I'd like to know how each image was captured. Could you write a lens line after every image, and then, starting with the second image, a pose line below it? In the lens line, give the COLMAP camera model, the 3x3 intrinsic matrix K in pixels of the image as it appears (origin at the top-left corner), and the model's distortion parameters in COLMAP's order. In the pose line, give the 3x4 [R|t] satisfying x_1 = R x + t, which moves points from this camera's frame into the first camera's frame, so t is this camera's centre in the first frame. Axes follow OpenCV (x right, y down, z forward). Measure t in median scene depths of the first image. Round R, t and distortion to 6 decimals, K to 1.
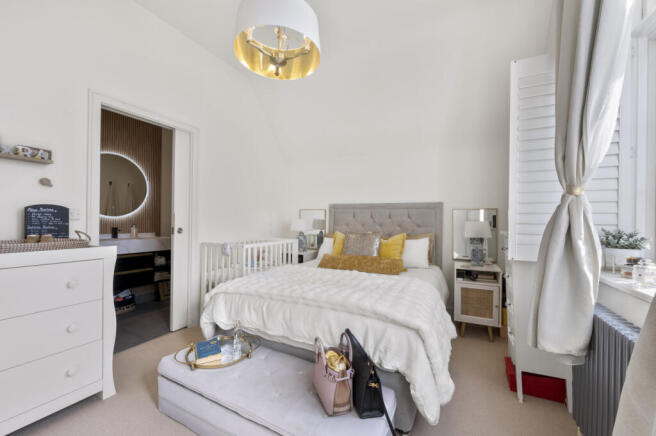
lens RADIAL K [[260.3, 0, 328.0], [0, 260.3, 218.0], [0, 0, 1]] dist [0.002147, 0.000116]
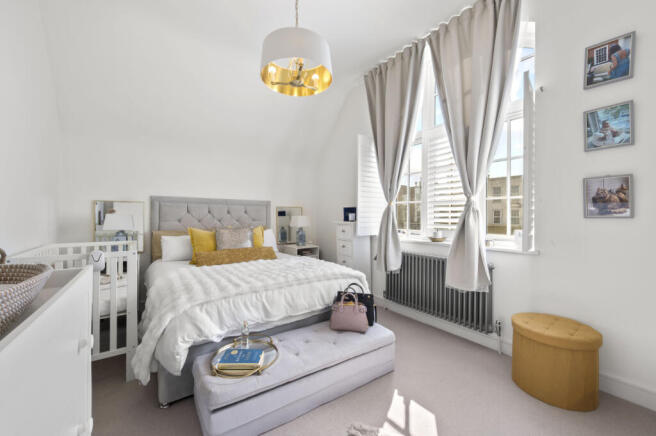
lens RADIAL K [[260.3, 0, 328.0], [0, 260.3, 218.0], [0, 0, 1]] dist [0.002147, 0.000116]
pose [[0.472931, -0.014380, 0.880982, -0.723707], [-0.007053, 0.999773, 0.020106, -0.007363], [-0.881071, -0.015723, 0.472722, 0.187210]]
